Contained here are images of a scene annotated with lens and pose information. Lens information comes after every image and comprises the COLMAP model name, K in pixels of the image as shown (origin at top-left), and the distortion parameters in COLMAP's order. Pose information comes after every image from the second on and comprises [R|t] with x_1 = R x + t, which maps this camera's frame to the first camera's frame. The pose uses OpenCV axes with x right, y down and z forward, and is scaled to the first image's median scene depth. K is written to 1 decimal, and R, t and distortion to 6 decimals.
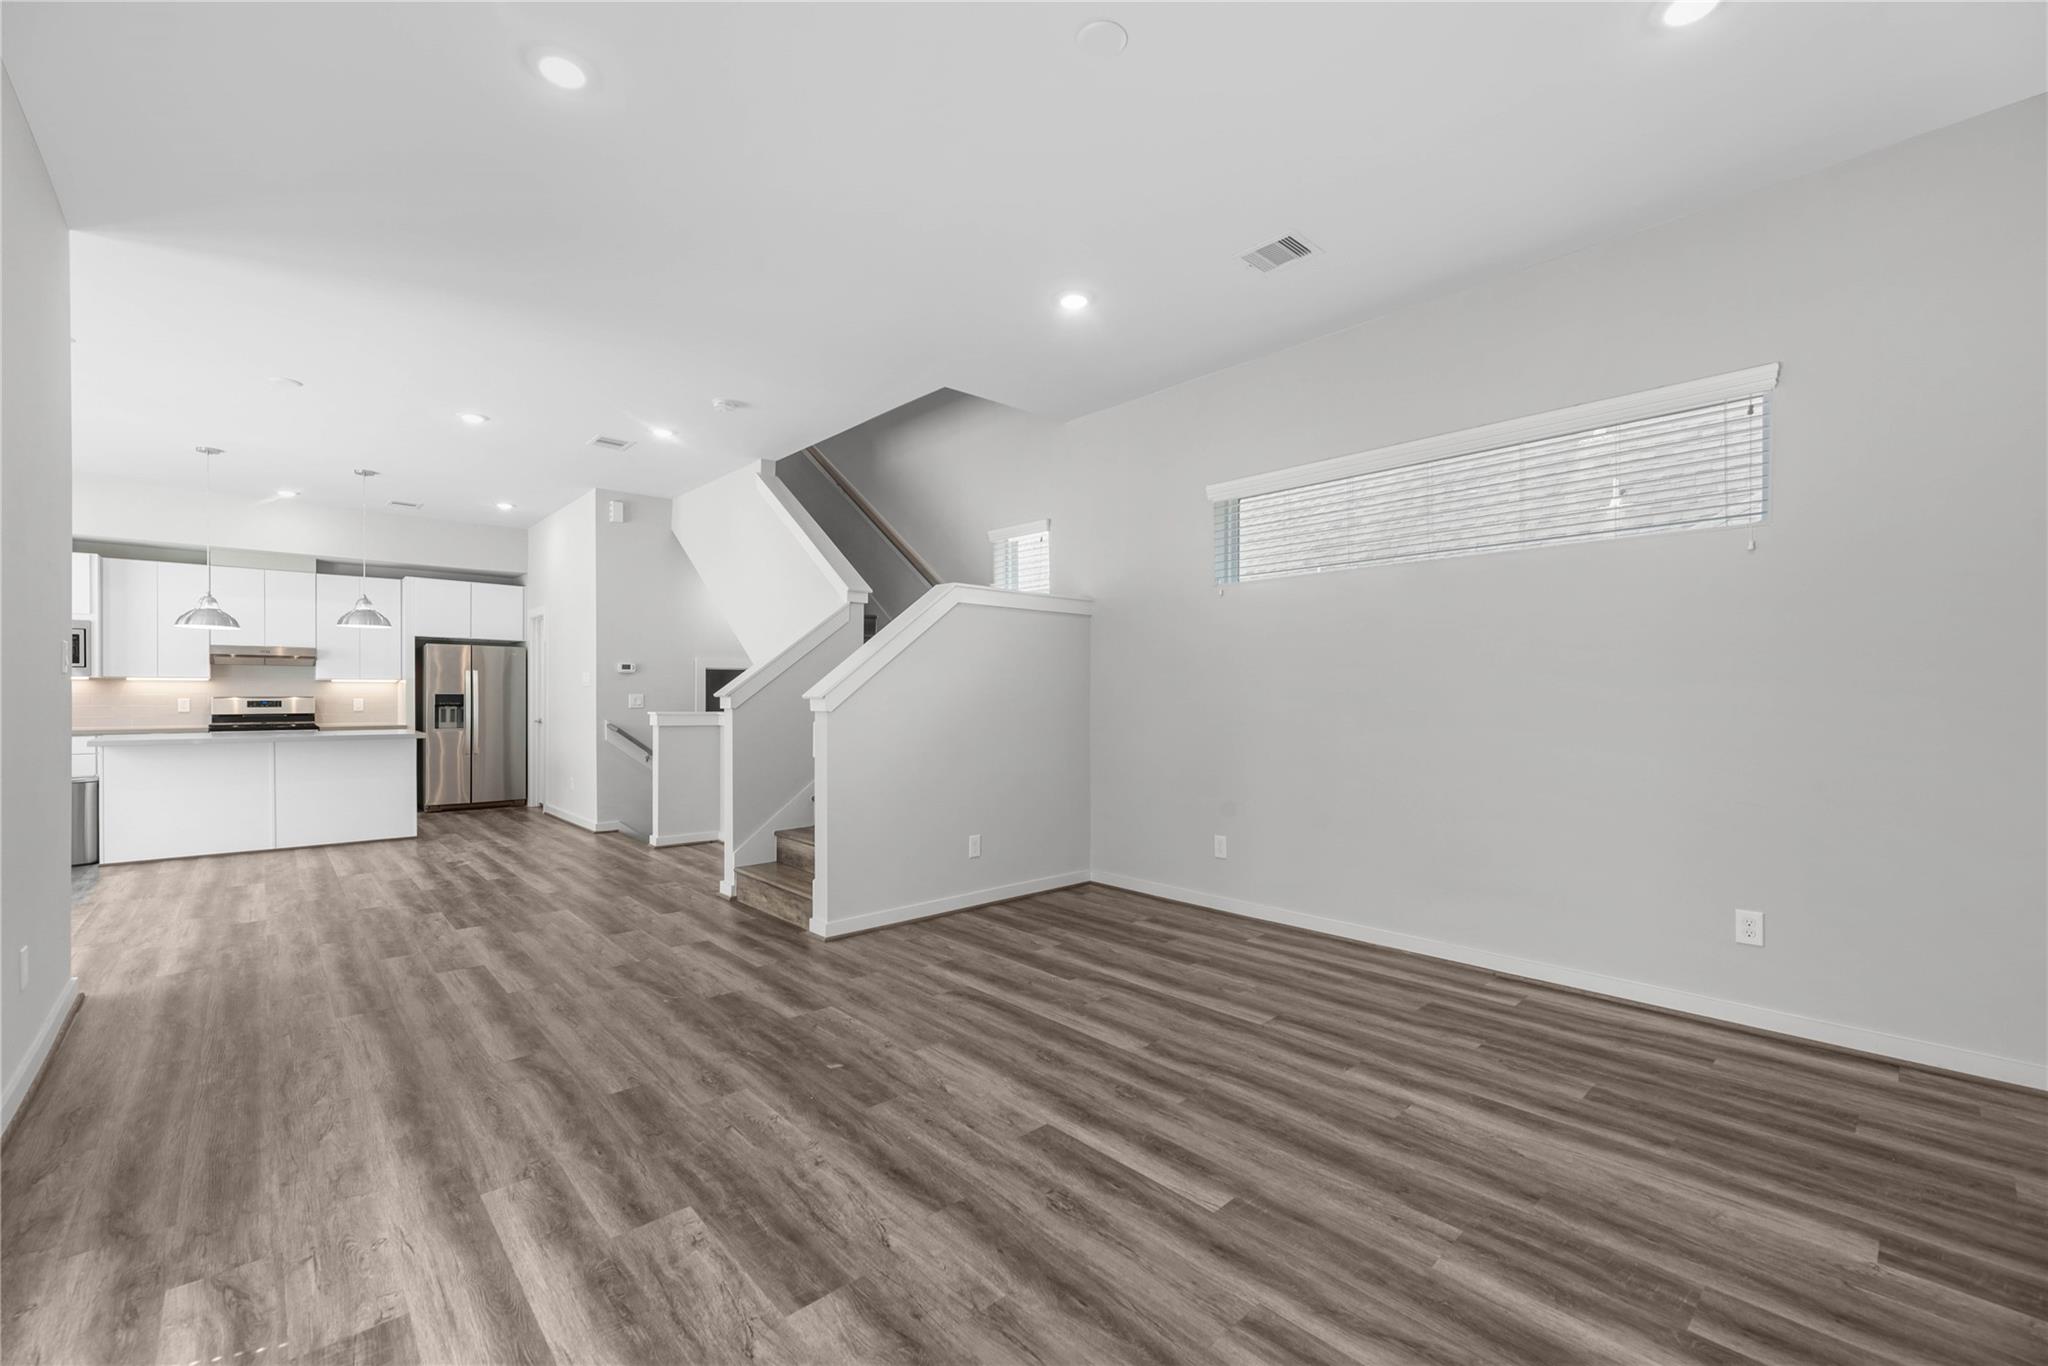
lens RADIAL K [[830.2, 0, 1033.5], [0, 830.2, 699.4], [0, 0, 1]] dist [-0.000730, -0.000232]
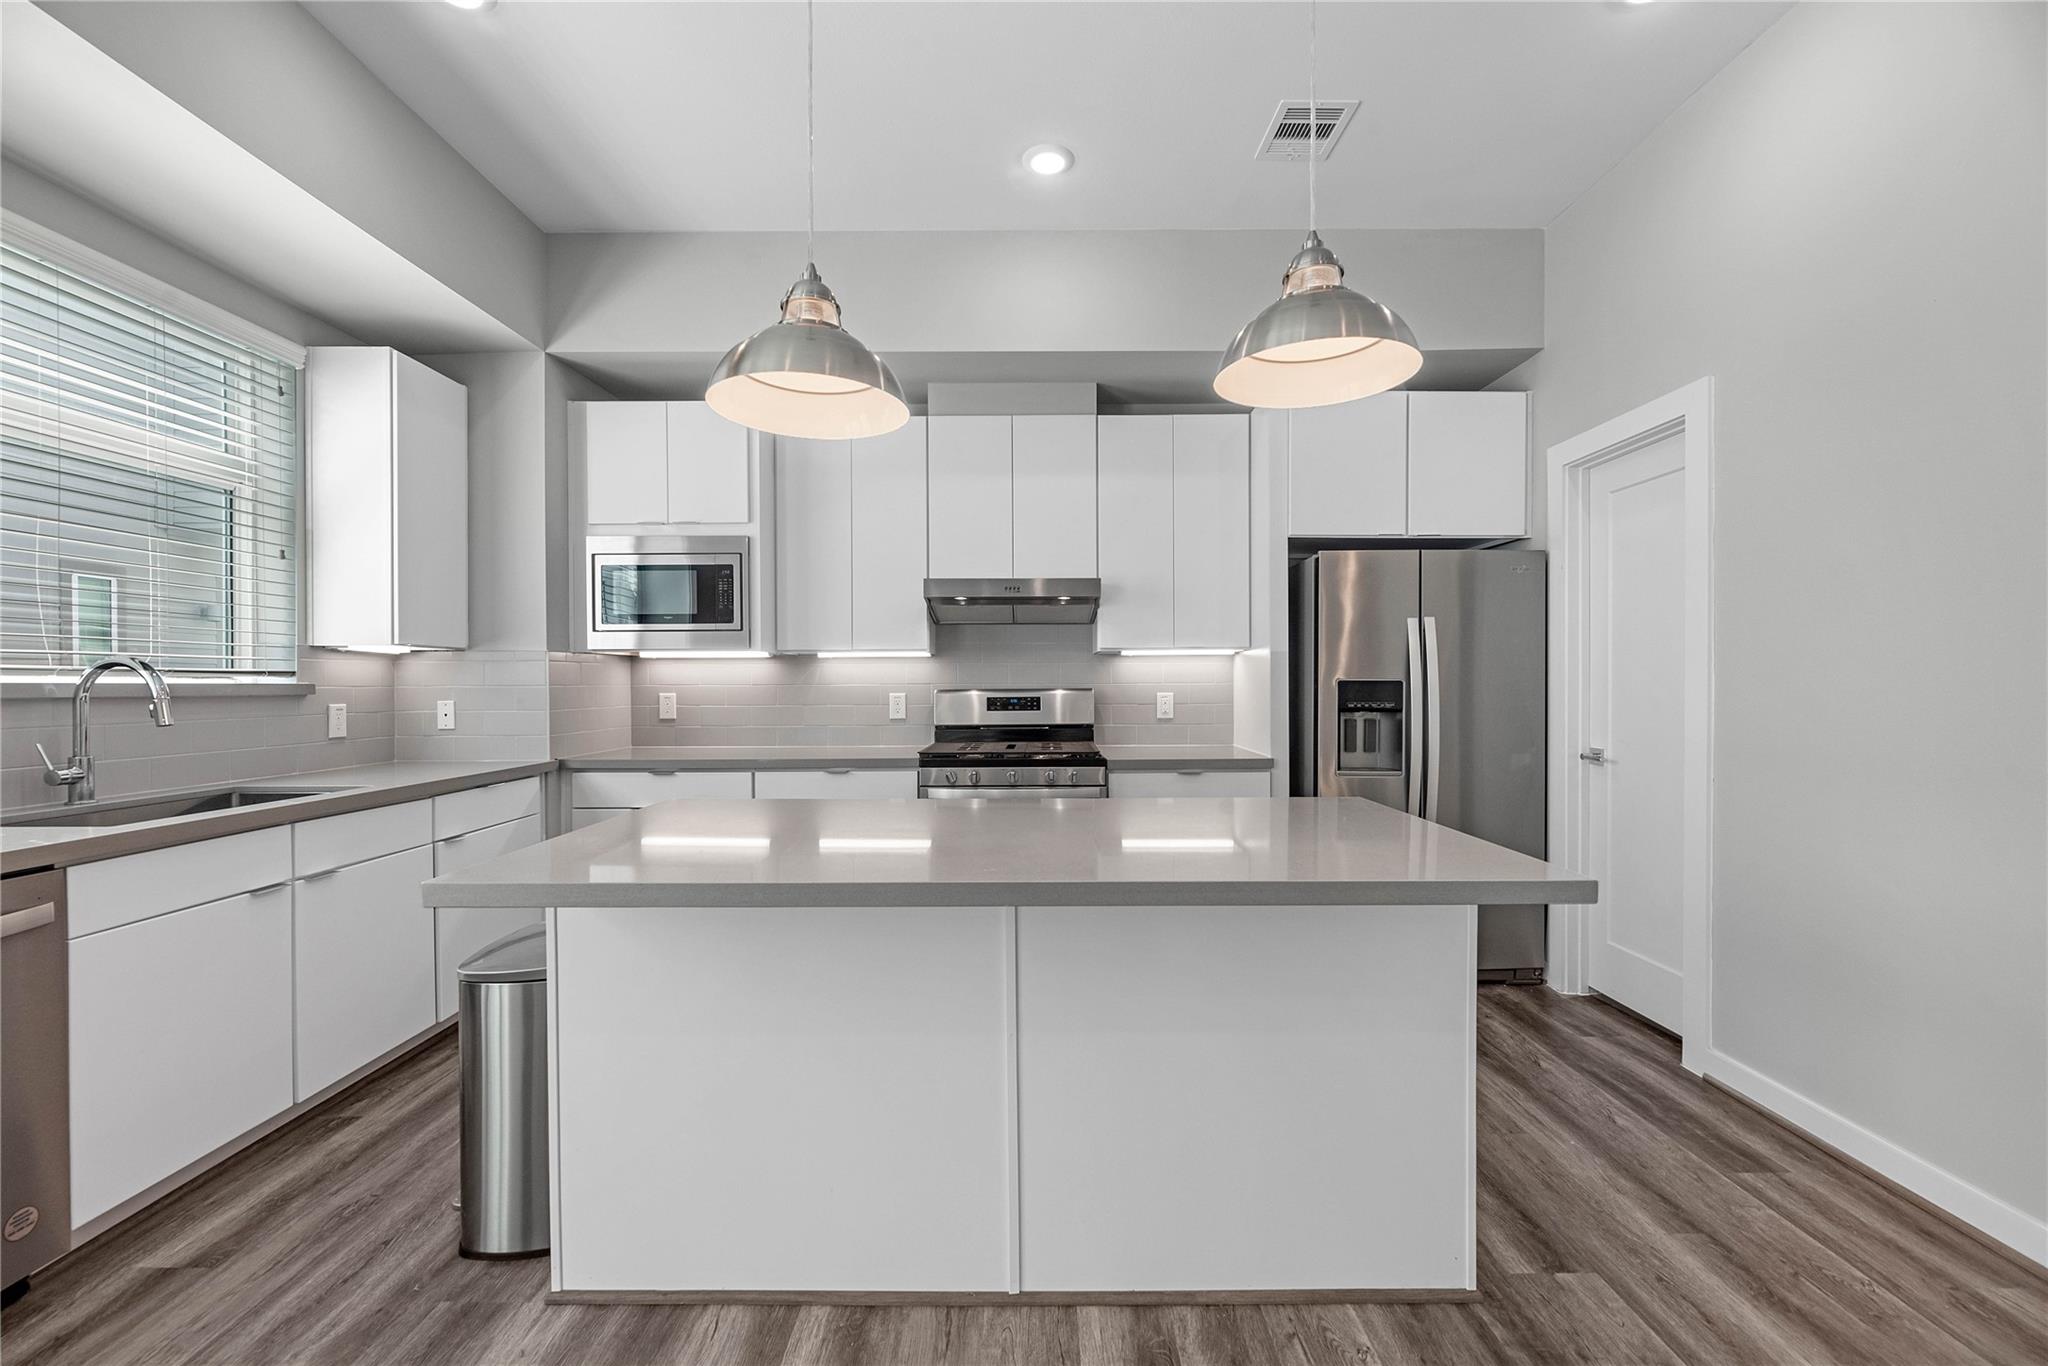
lens RADIAL K [[856.2, 0, 1033.2], [0, 856.2, 690.4], [0, 0, 1]] dist [-0.004048, -0.000433]
pose [[0.733086, -0.001462, -0.680134, -1.496618], [0.002718, 0.999996, 0.000779, -0.006555], [0.680131, -0.002420, 0.733087, 1.656117]]
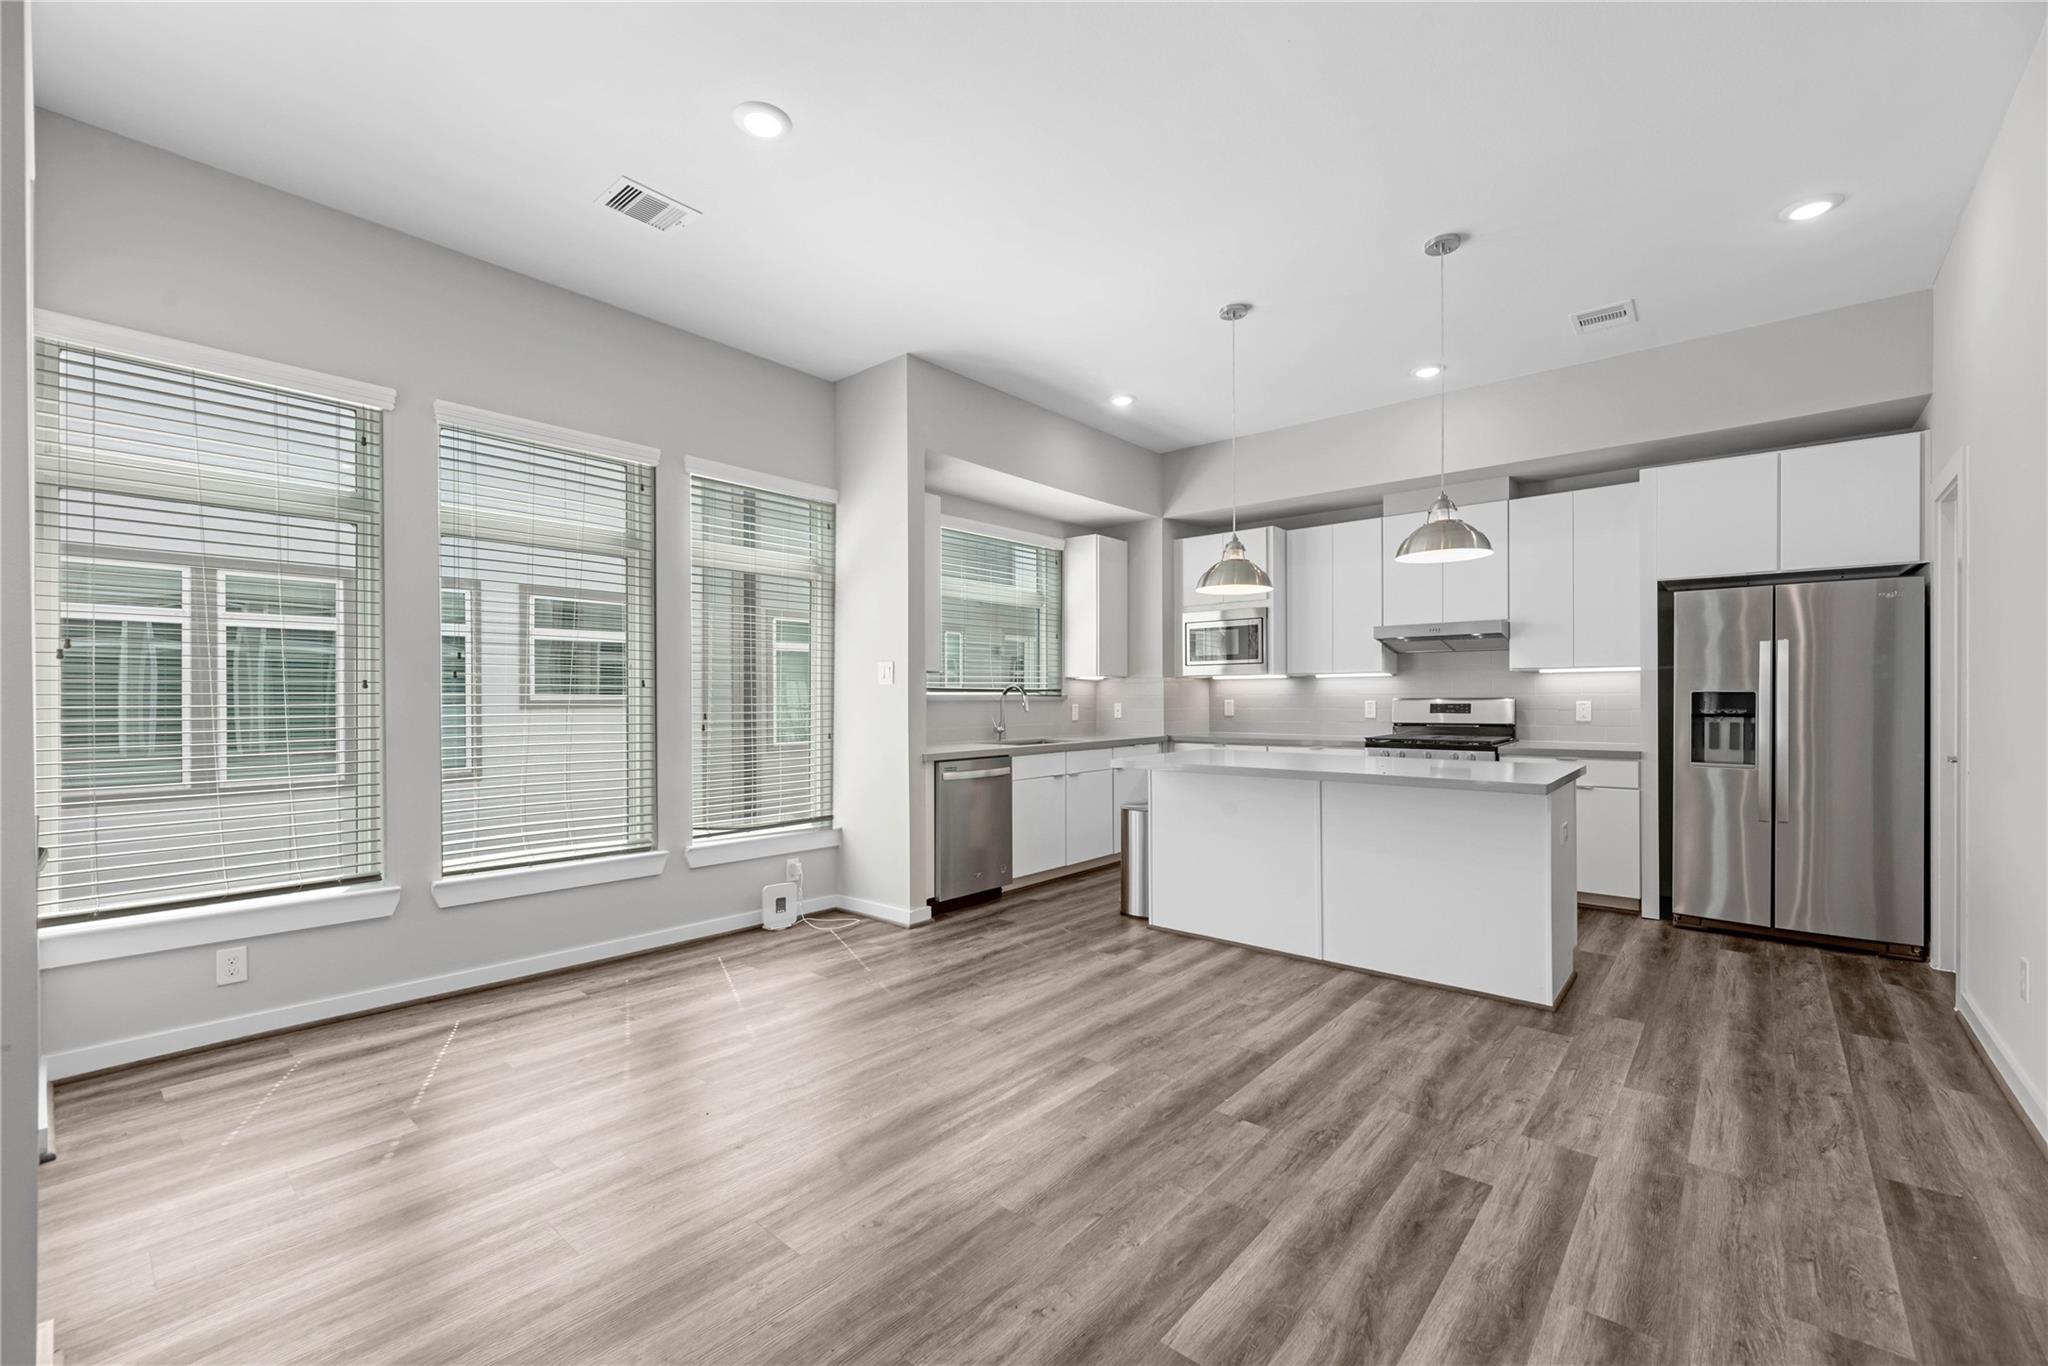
lens RADIAL K [[847.4, 0, 1031.0], [0, 847.4, 698.5], [0, 0, 1]] dist [-0.000700, -0.000147]
pose [[0.116342, -0.000548, -0.993209, -0.720066], [-0.000263, 1.000000, -0.000583, -0.005543], [0.993209, 0.000329, 0.116342, 1.486064]]
